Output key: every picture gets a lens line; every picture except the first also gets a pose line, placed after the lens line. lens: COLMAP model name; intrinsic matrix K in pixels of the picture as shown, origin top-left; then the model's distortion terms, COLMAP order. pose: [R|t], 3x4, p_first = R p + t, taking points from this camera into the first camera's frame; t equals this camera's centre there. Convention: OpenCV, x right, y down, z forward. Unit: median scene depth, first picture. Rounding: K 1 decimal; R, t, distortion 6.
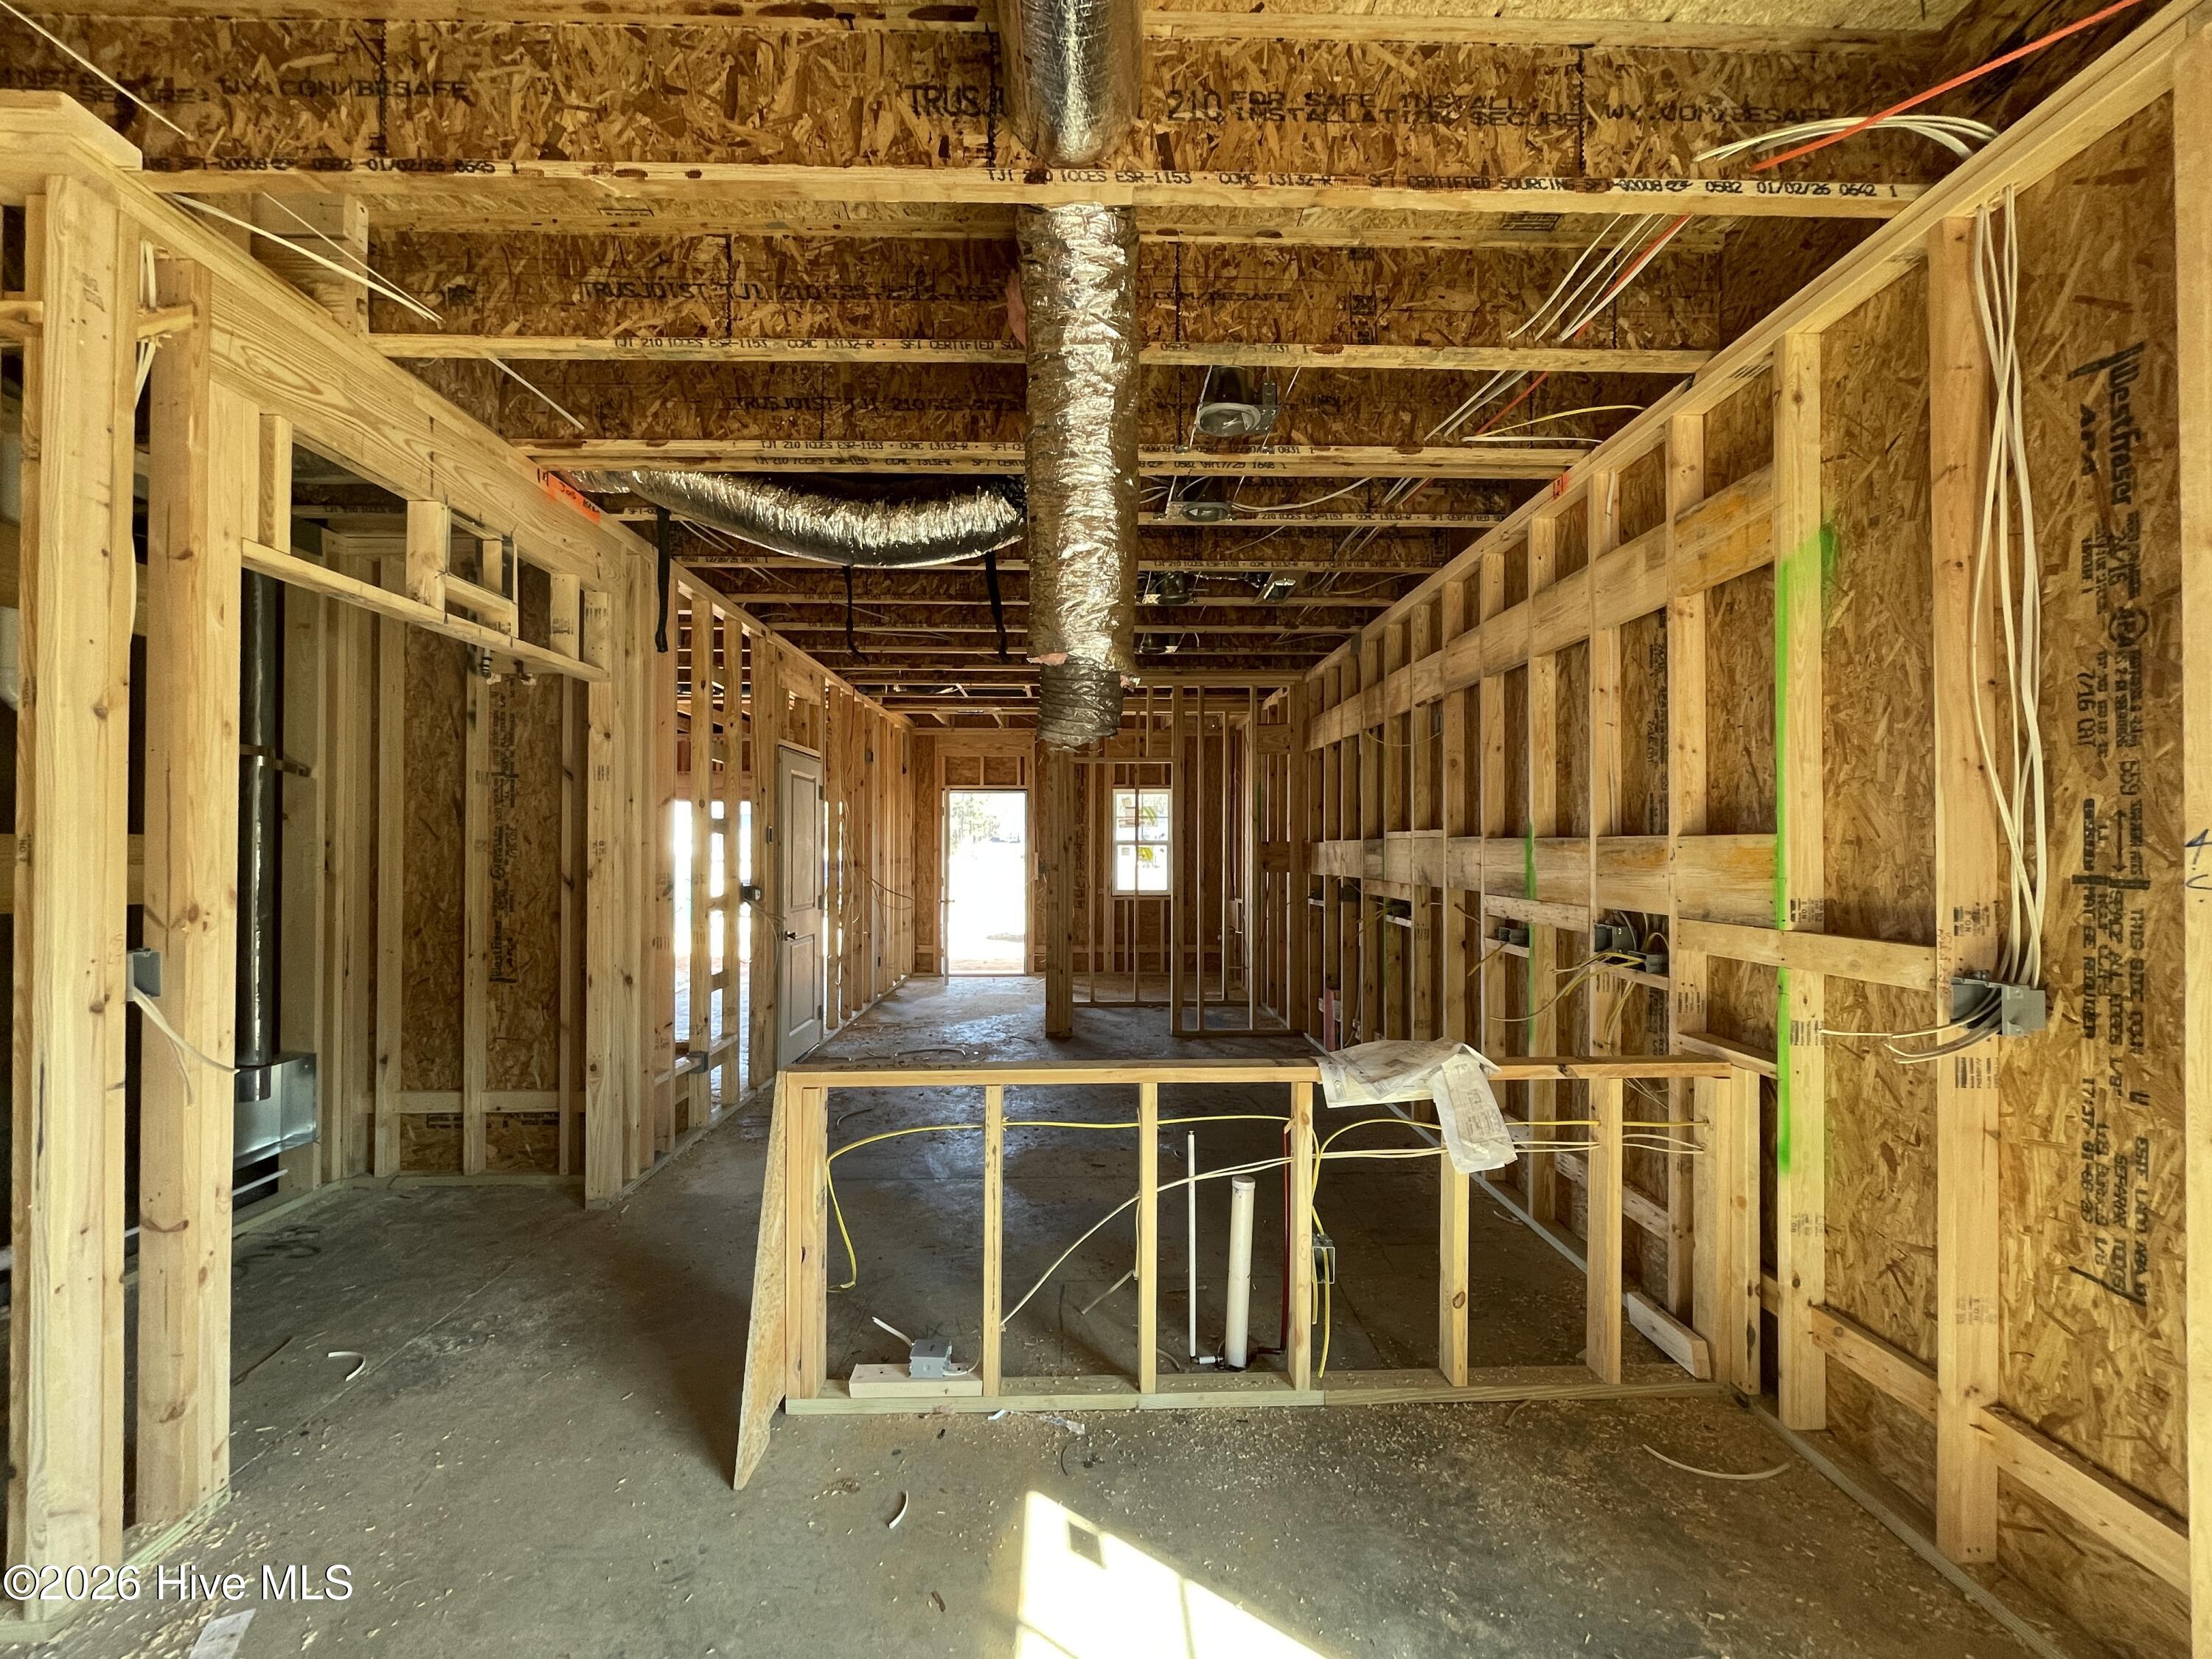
lens RADIAL K [[897.1, 0, 1102.8], [0, 897.1, 837.9], [0, 0, 1]] dist [-0.000879, -0.000354]
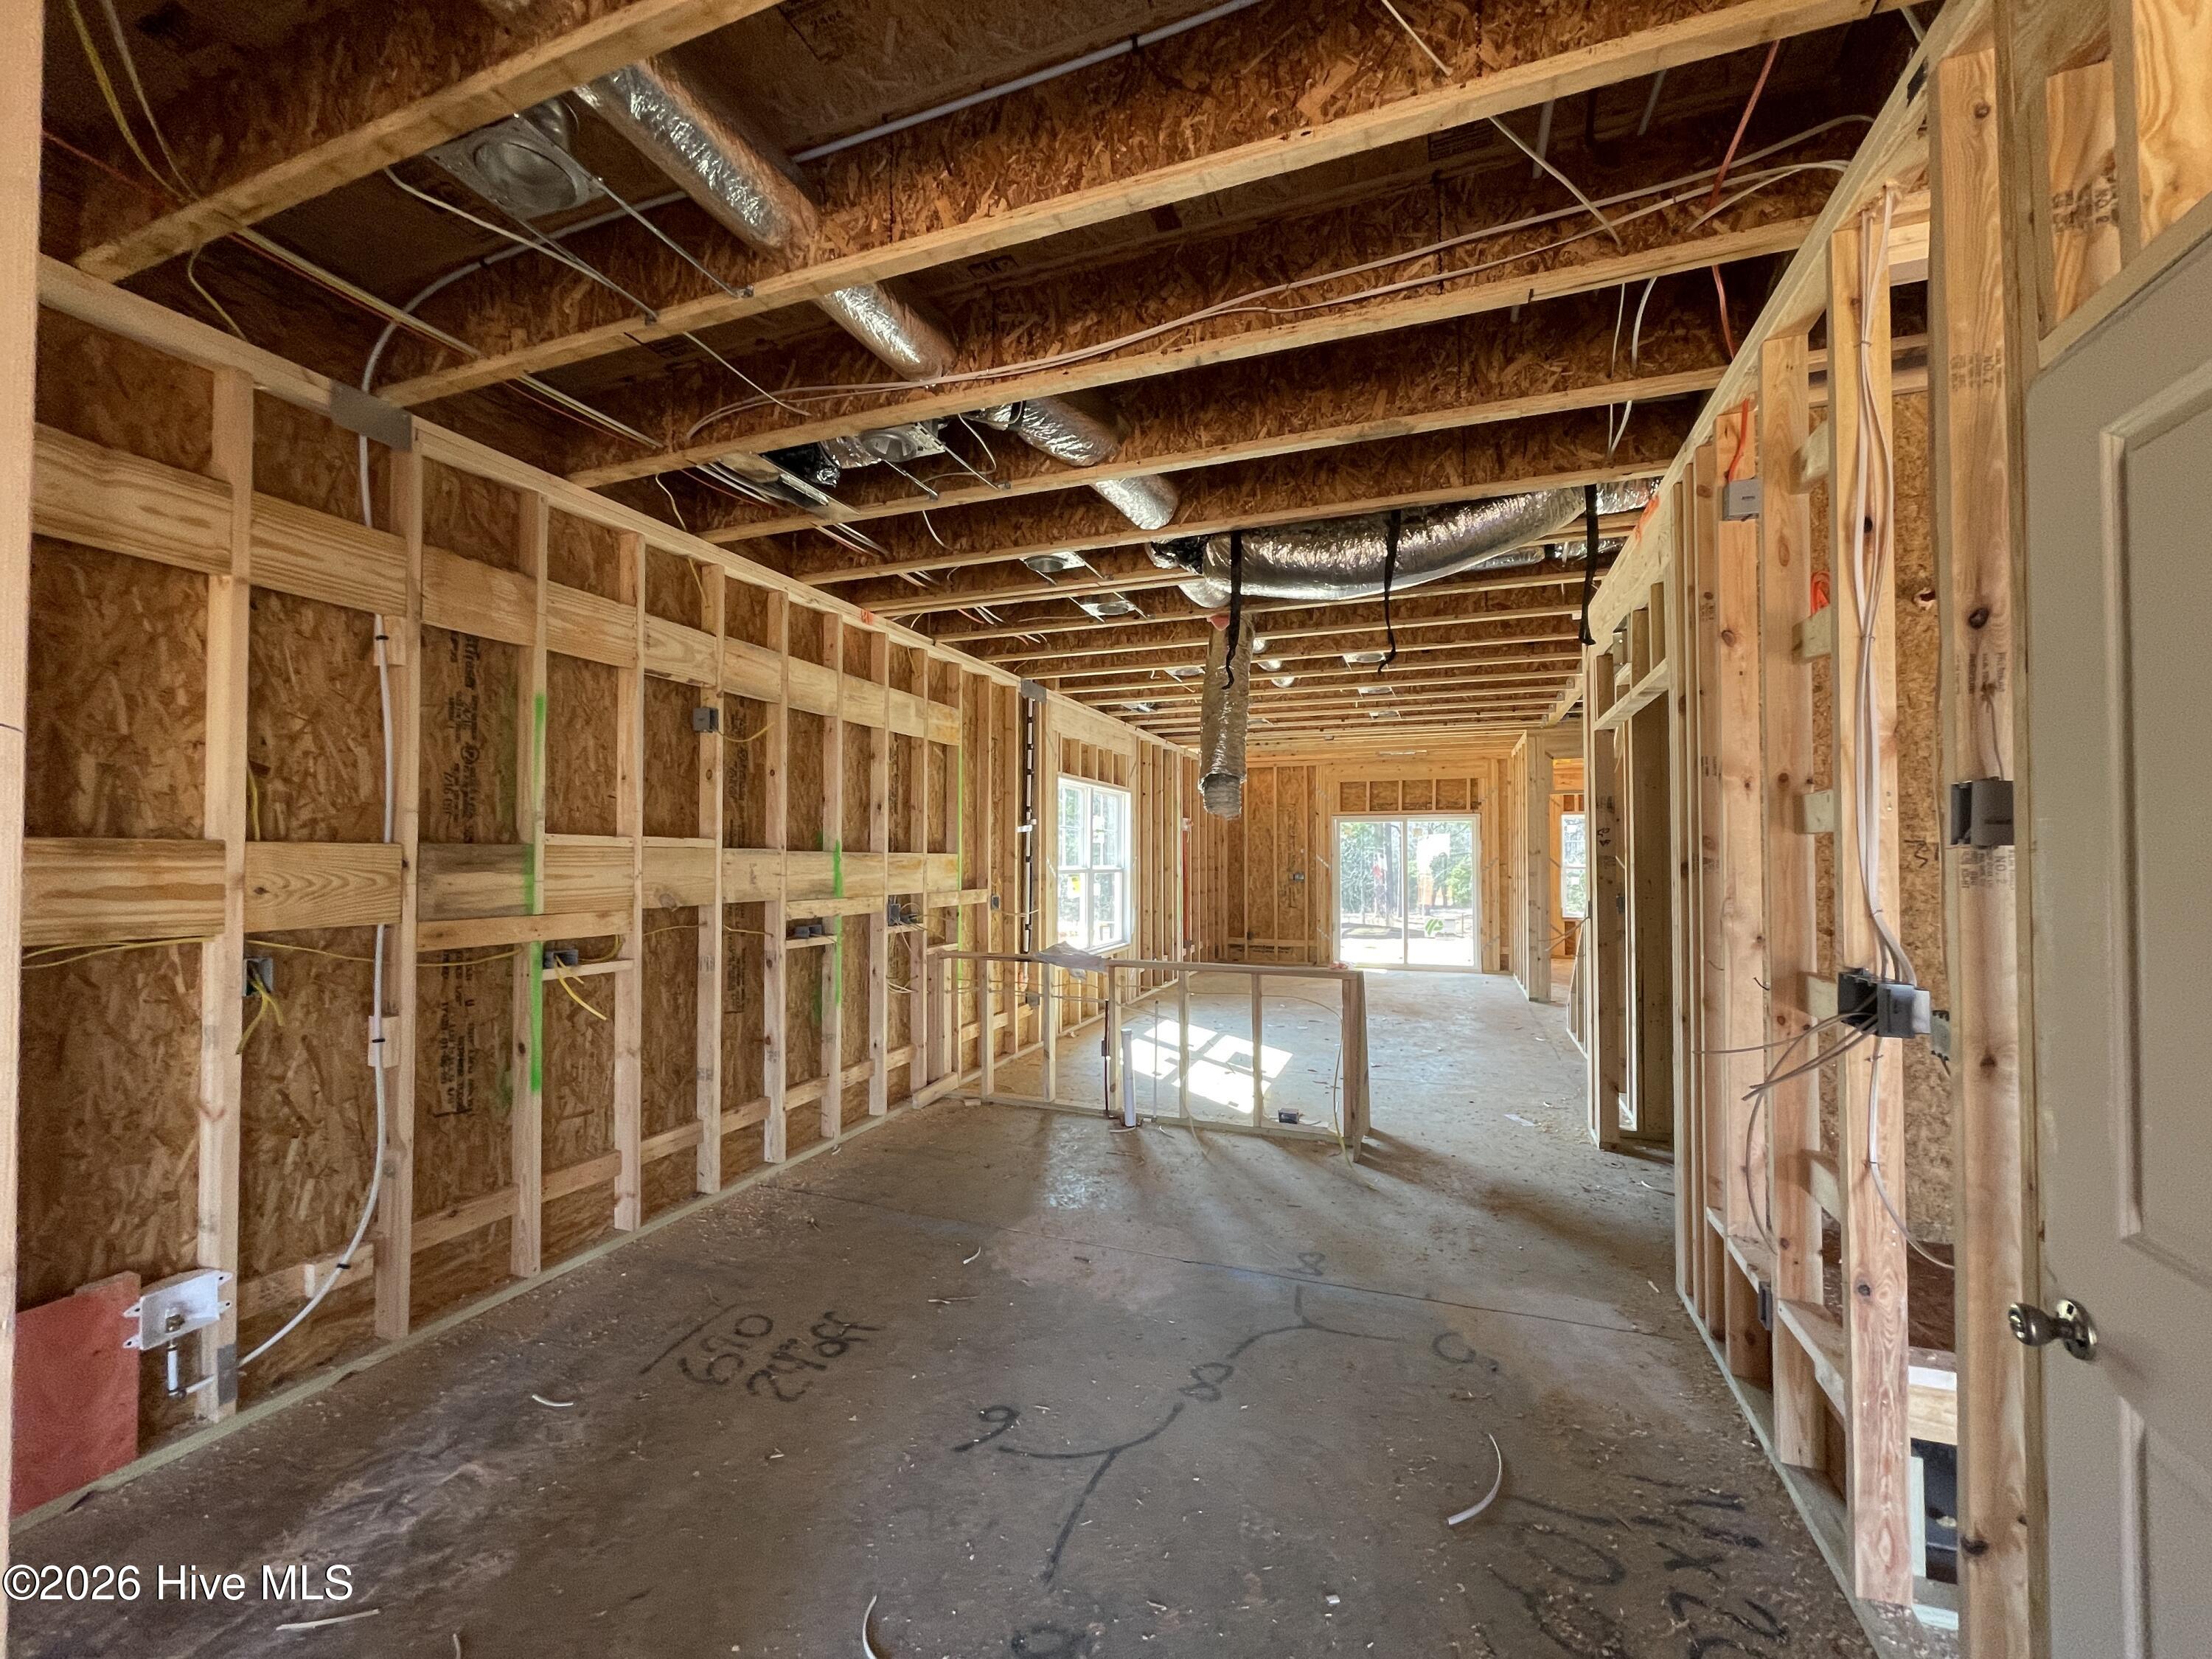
lens RADIAL K [[897.1, 0, 1102.8], [0, 897.1, 837.9], [0, 0, 1]] dist [-0.000879, -0.000354]
pose [[-0.923273, 0.004717, 0.384116, -0.407043], [-0.006742, 0.999572, -0.028481, 0.014319], [-0.384086, -0.028886, -0.922845, 2.110903]]
